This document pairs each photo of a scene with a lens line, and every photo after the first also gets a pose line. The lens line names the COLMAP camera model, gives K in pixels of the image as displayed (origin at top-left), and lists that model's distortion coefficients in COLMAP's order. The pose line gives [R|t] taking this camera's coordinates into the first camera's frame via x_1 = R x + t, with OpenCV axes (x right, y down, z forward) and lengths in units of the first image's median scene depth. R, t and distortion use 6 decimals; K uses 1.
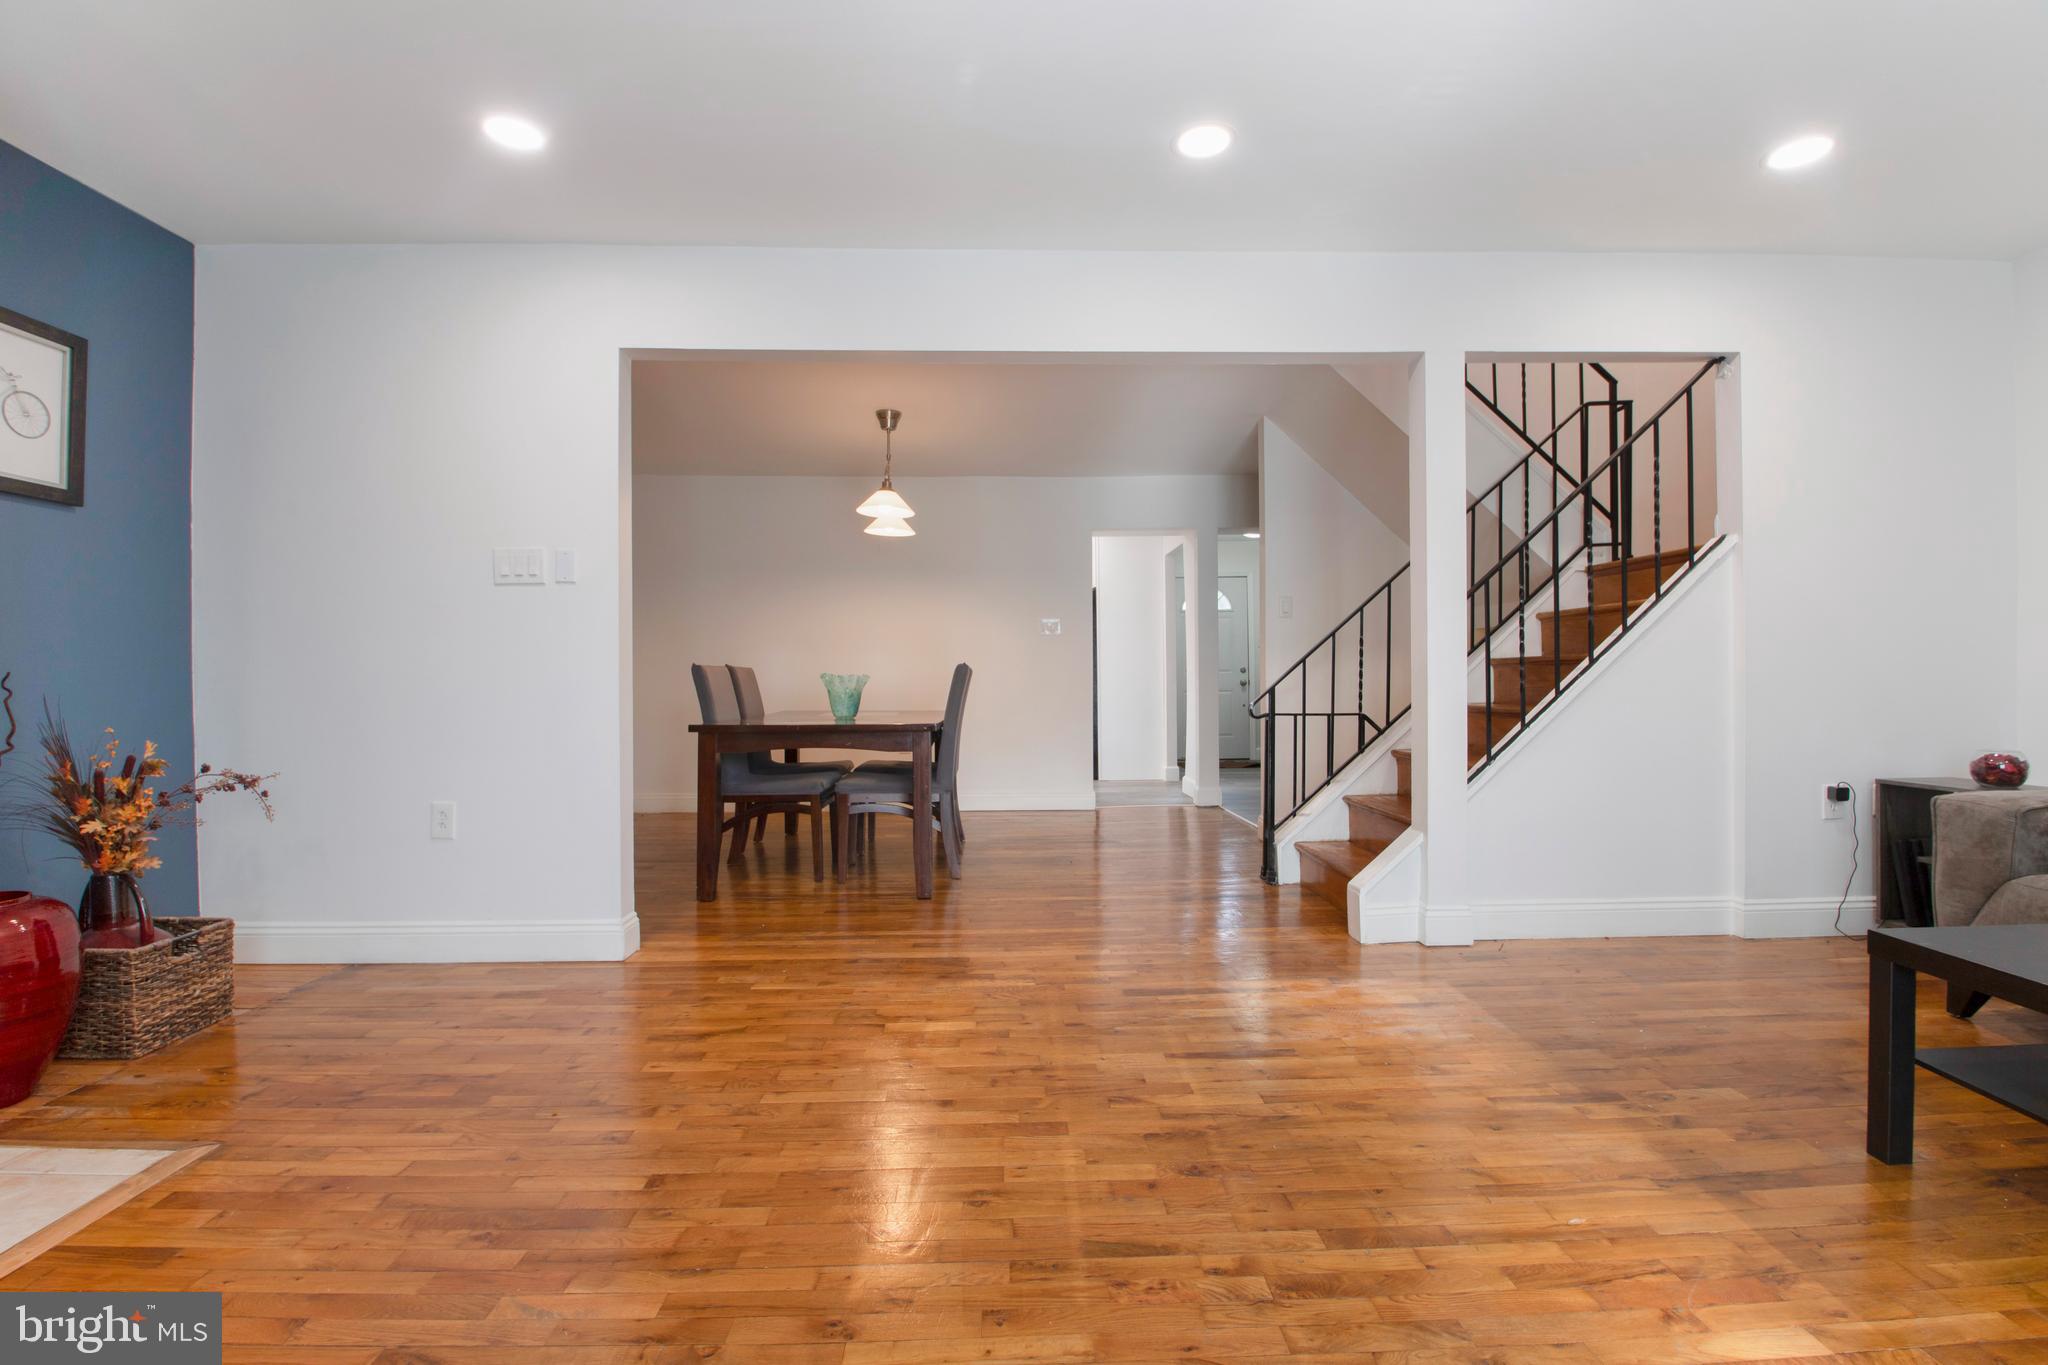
lens RADIAL K [[898.2, 0, 1024.0], [0, 898.2, 682.5], [0, 0, 1]] dist [0.001468, 0.000045]
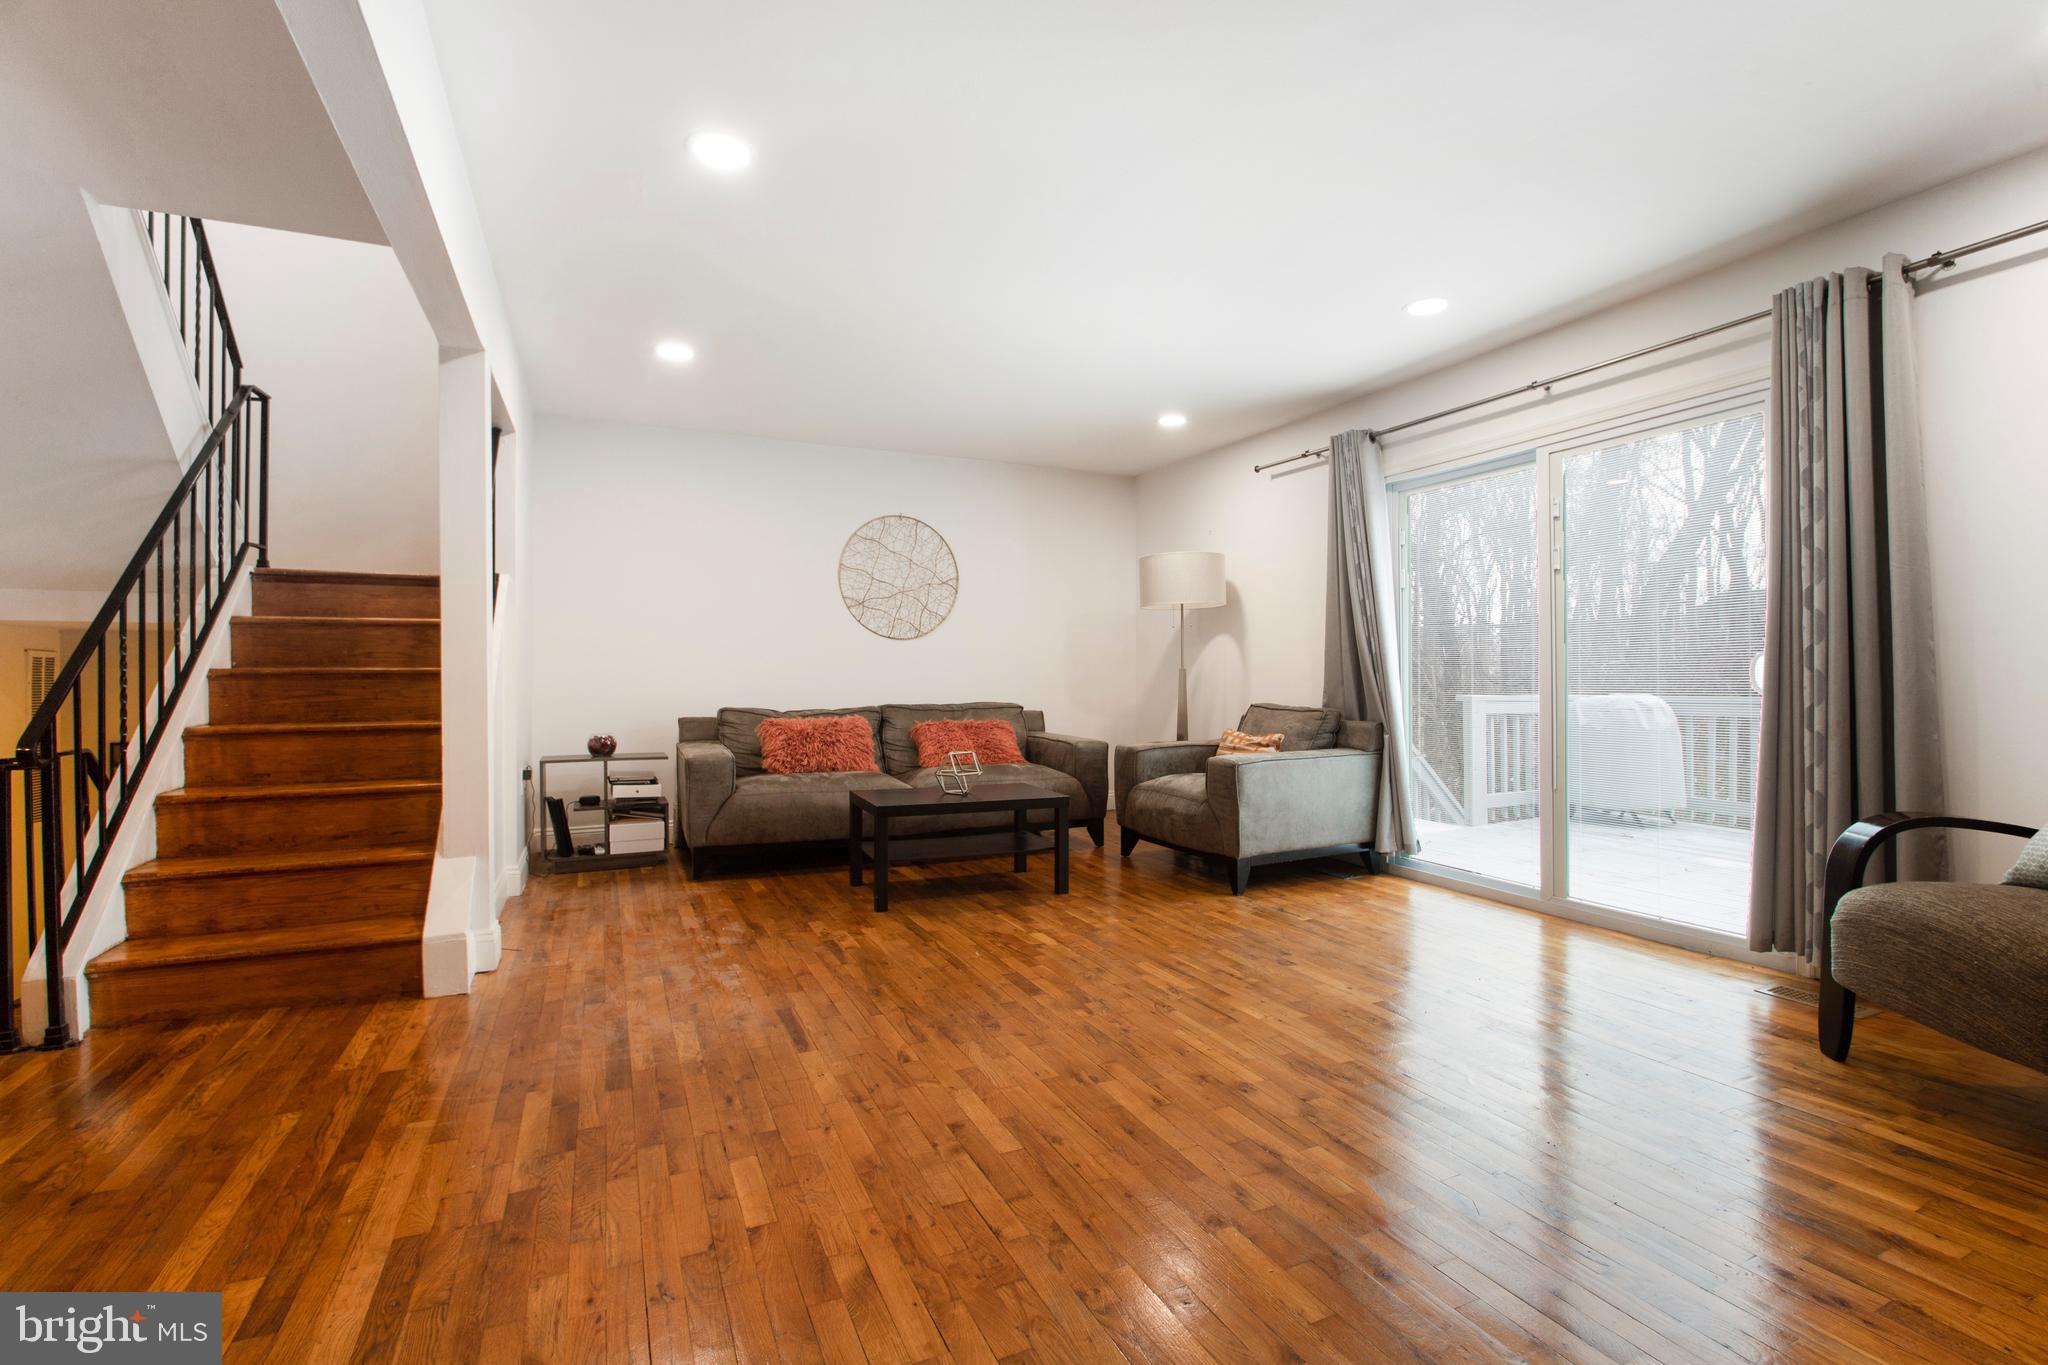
lens RADIAL K [[925.3, 0, 1024.0], [0, 925.3, 682.5], [0, 0, 1]] dist [-0.011454, -0.000750]
pose [[-0.394127, 0.002450, 0.919053, -0.843827], [0.009886, 0.999950, 0.001574, -0.012466], [-0.919003, 0.009706, -0.394131, 1.073059]]
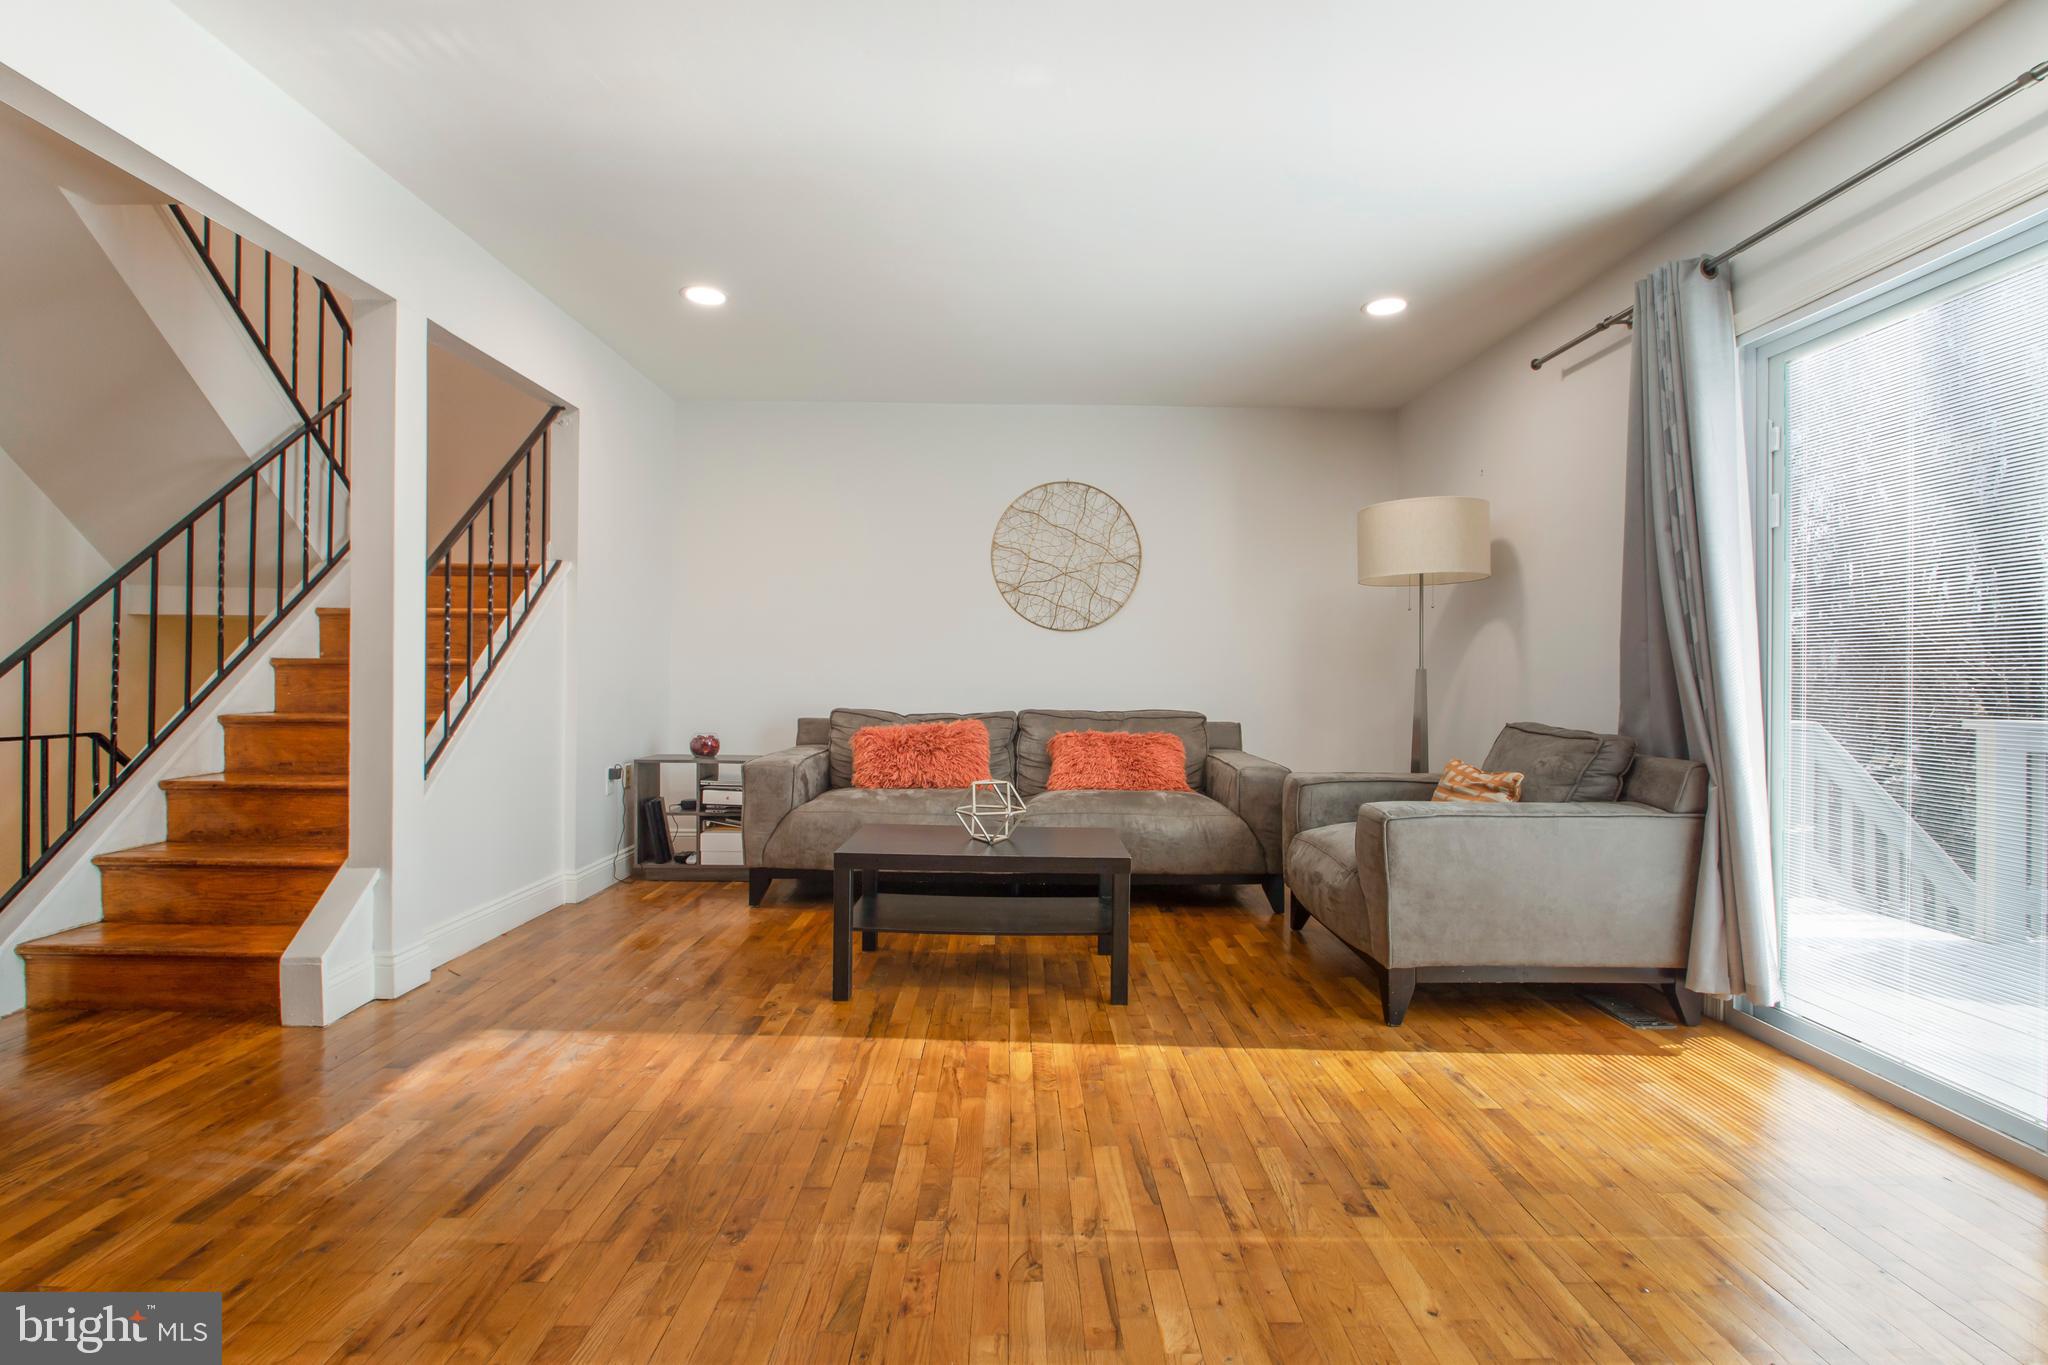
lens RADIAL K [[925.3, 0, 1024.0], [0, 925.3, 682.5], [0, 0, 1]] dist [-0.011454, -0.000750]
pose [[0.021445, 0.003332, 0.999764, -0.507747], [-0.004715, 0.999984, -0.003231, -0.006633], [-0.999759, -0.004645, 0.021460, 0.482166]]
